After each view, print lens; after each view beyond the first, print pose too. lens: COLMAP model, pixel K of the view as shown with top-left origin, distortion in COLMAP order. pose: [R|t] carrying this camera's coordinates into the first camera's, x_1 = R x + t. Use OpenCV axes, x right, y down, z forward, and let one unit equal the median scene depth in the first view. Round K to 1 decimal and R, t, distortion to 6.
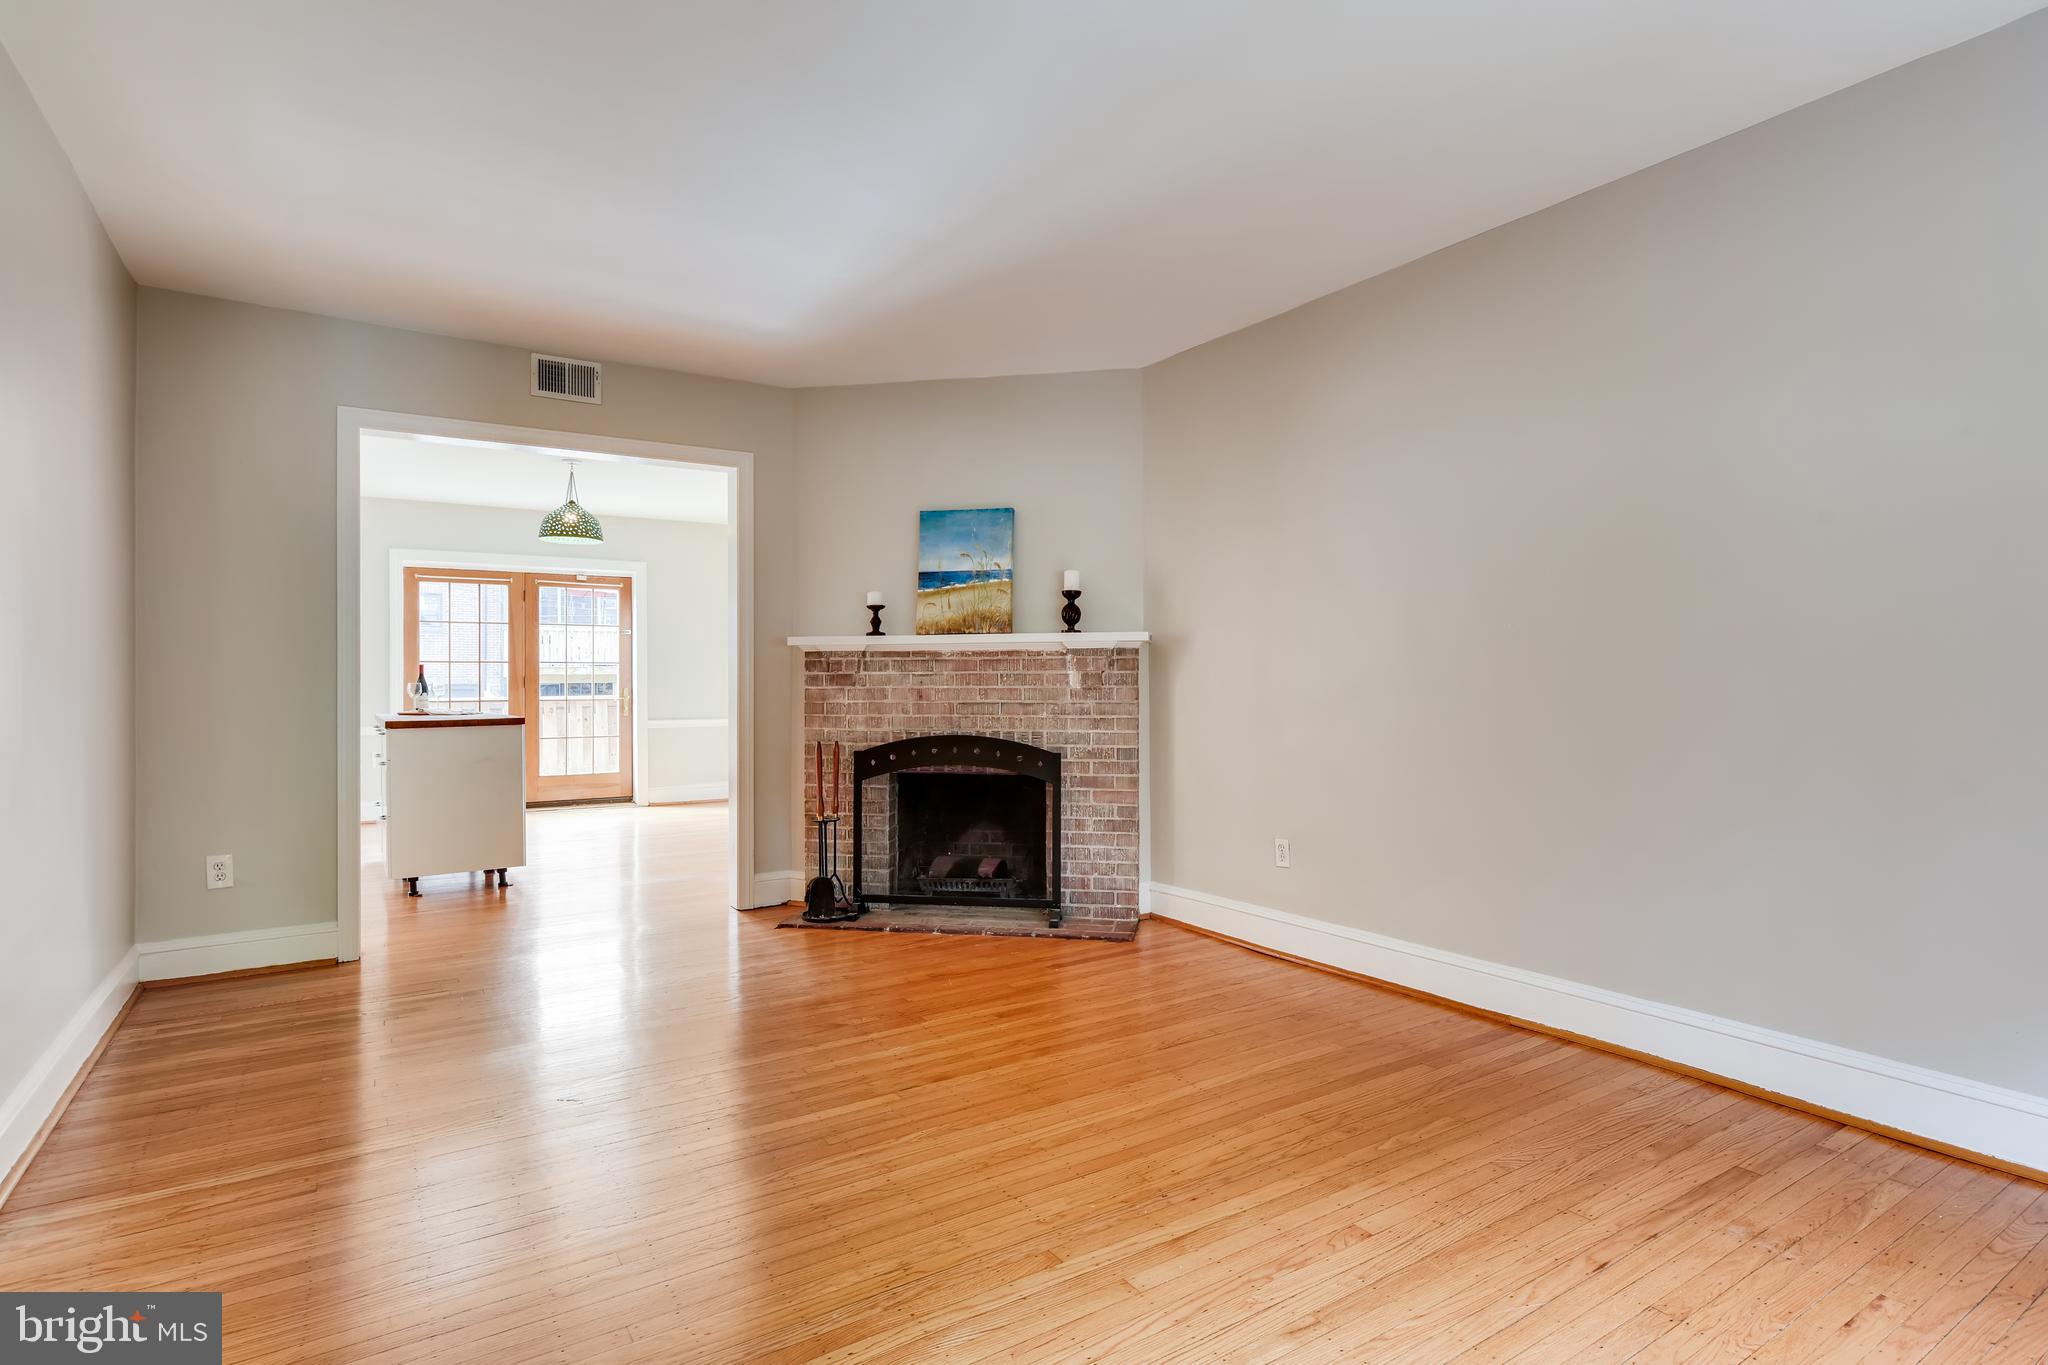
lens RADIAL K [[1041.3, 0, 1026.8], [0, 1041.3, 671.9], [0, 0, 1]] dist [-0.001952, 0.004584]
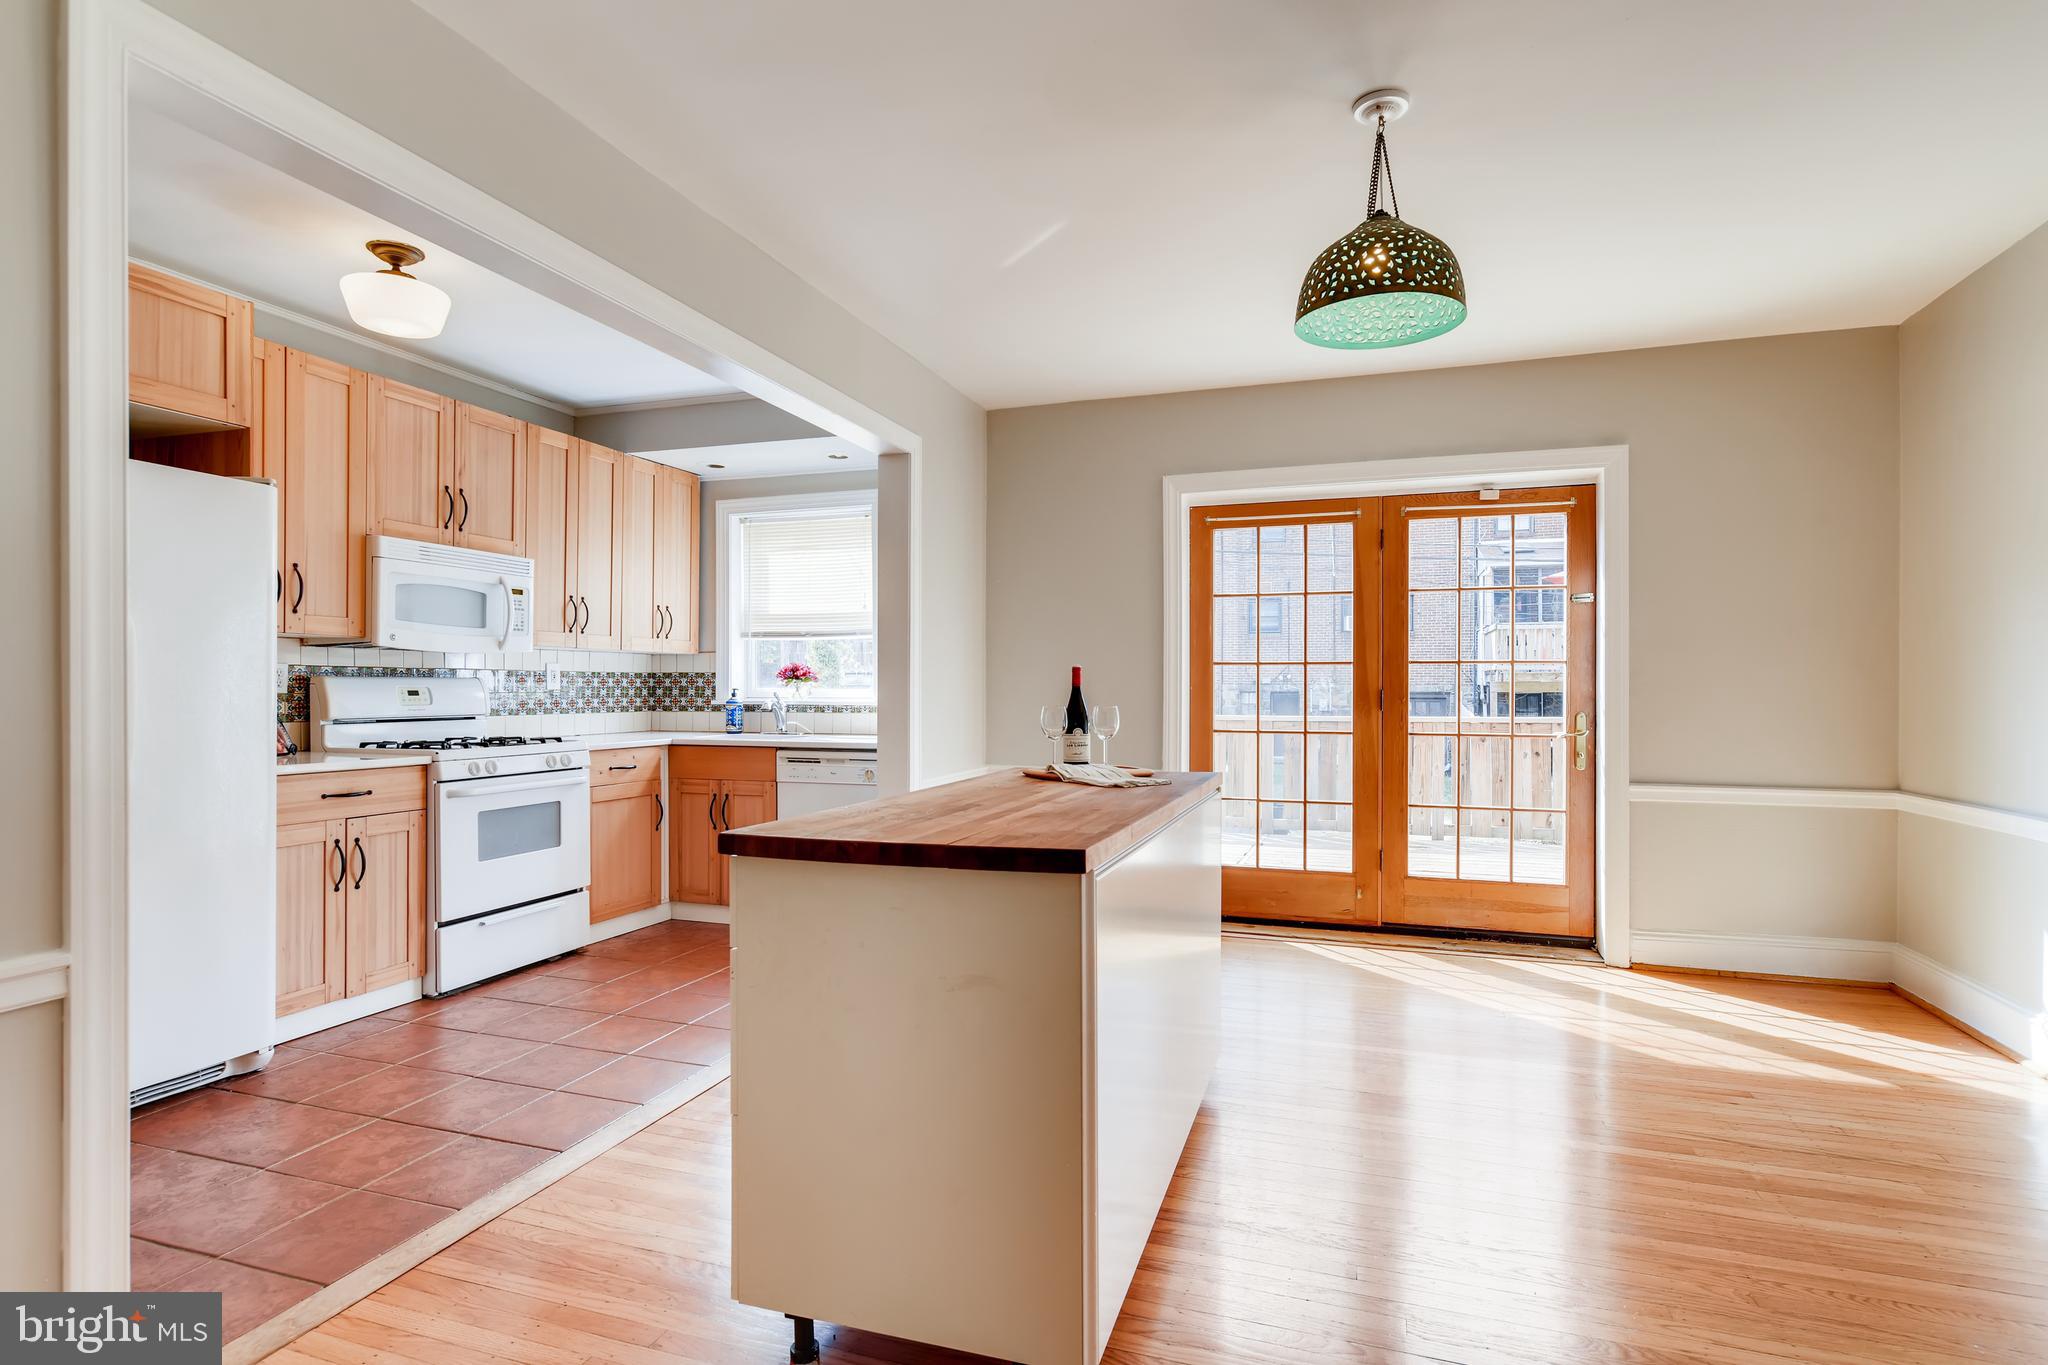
lens RADIAL K [[1041.3, 0, 1032.2], [0, 1041.3, 694.4], [0, 0, 1]] dist [-0.001952, 0.004584]
pose [[0.626292, 0.008016, -0.779547, -0.175547], [0.001820, 0.999929, 0.011744, -0.000098], [0.779586, -0.008774, 0.626234, 0.520396]]
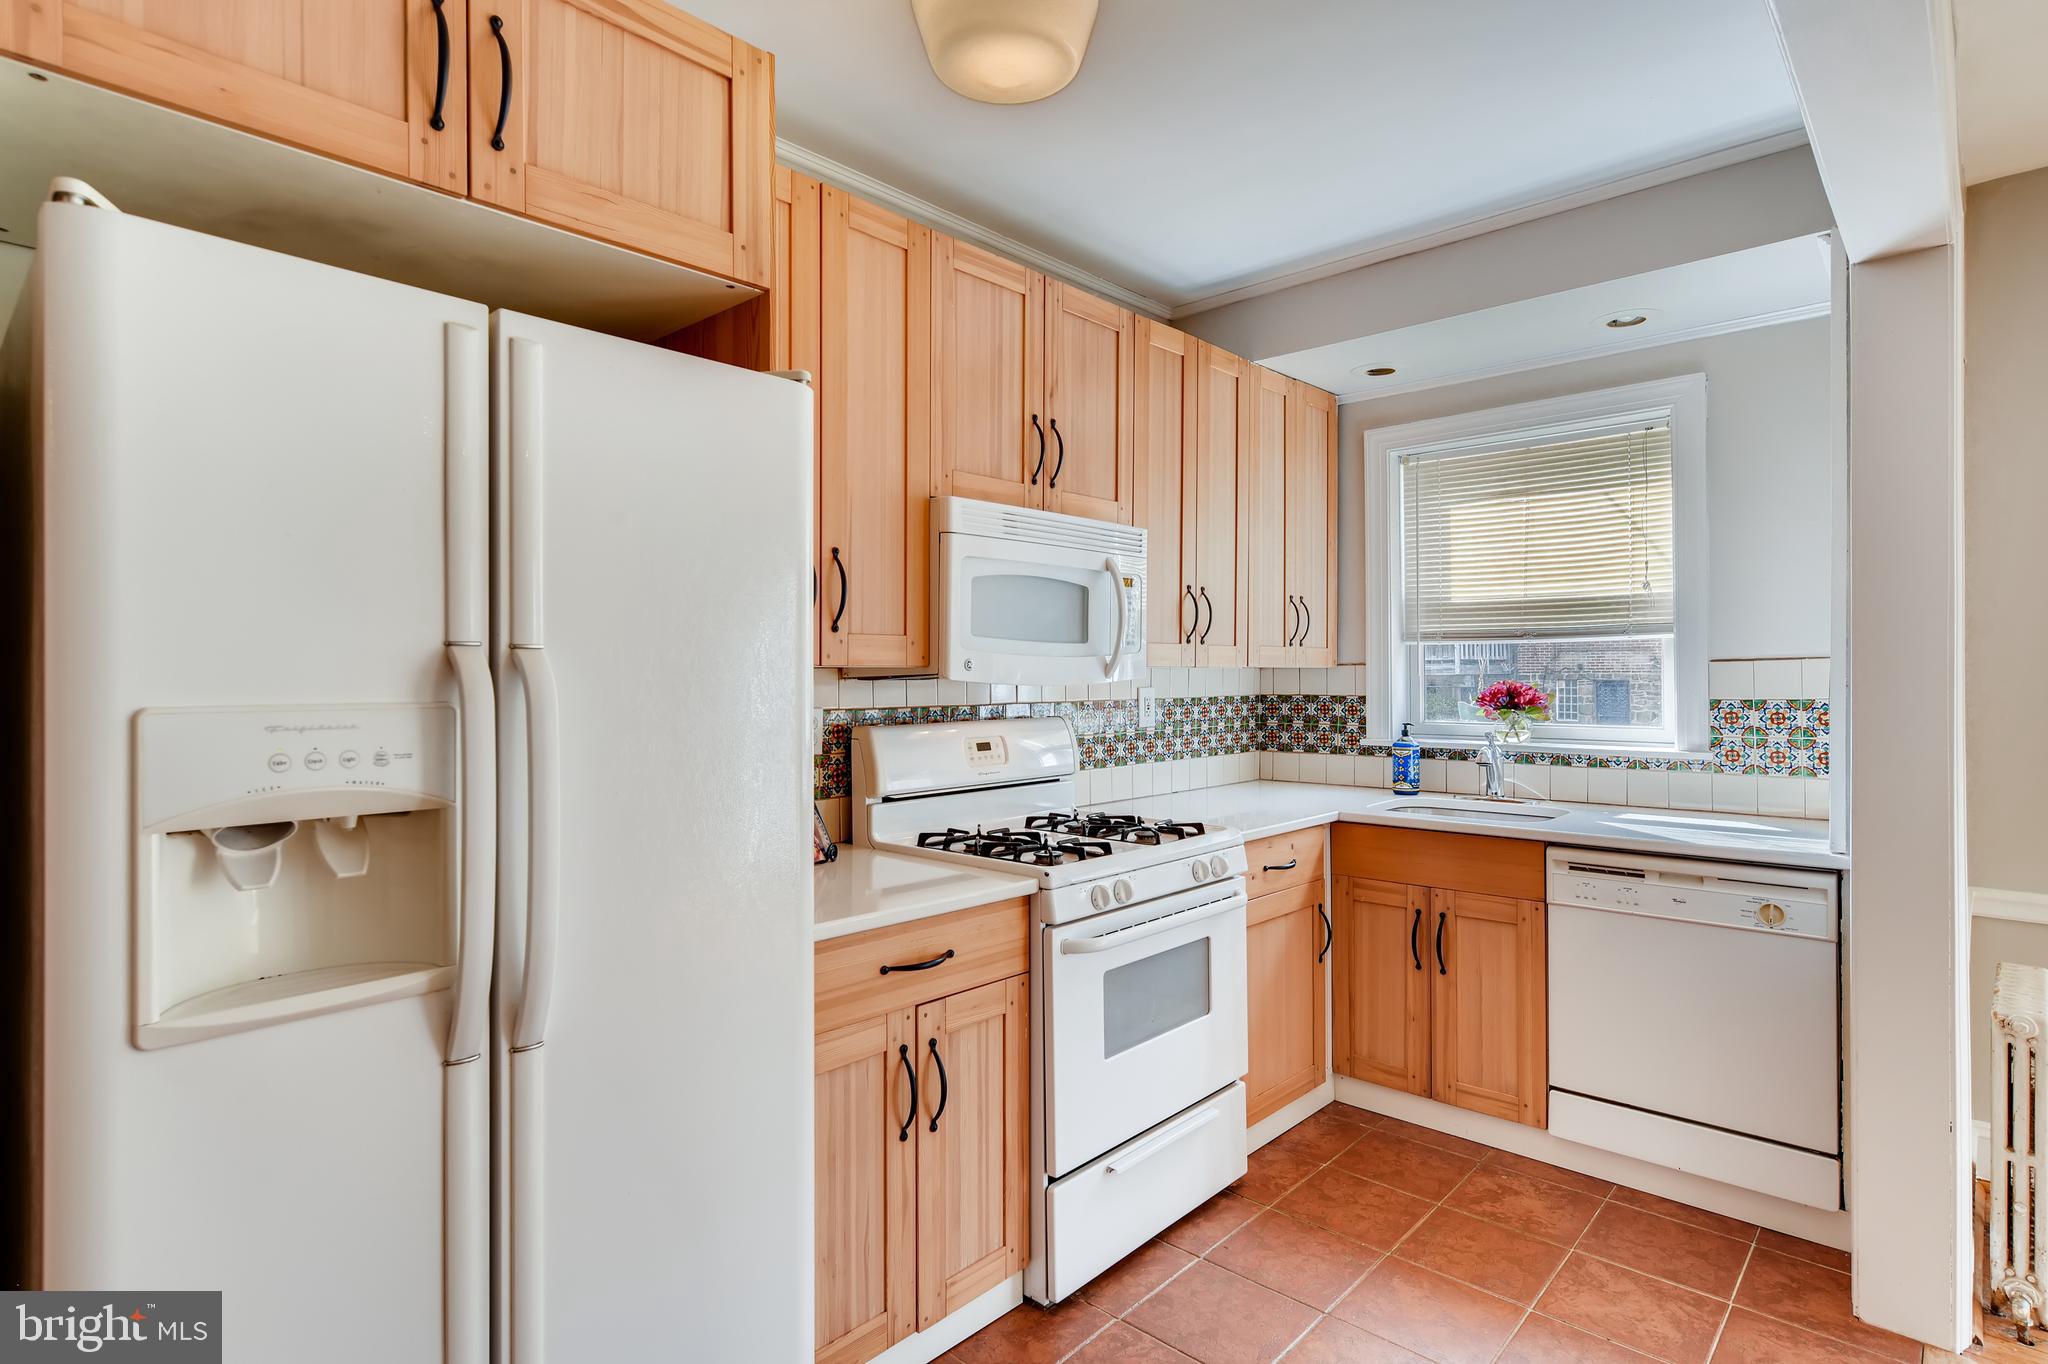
lens RADIAL K [[1041.3, 0, 1023.1], [0, 1041.3, 678.2], [0, 0, 1]] dist [-0.001952, 0.004584]
pose [[0.256605, 0.005857, -0.966499, -0.430260], [0.010582, 0.999905, 0.008869, -0.018606], [0.966458, -0.012504, 0.256518, 0.531147]]
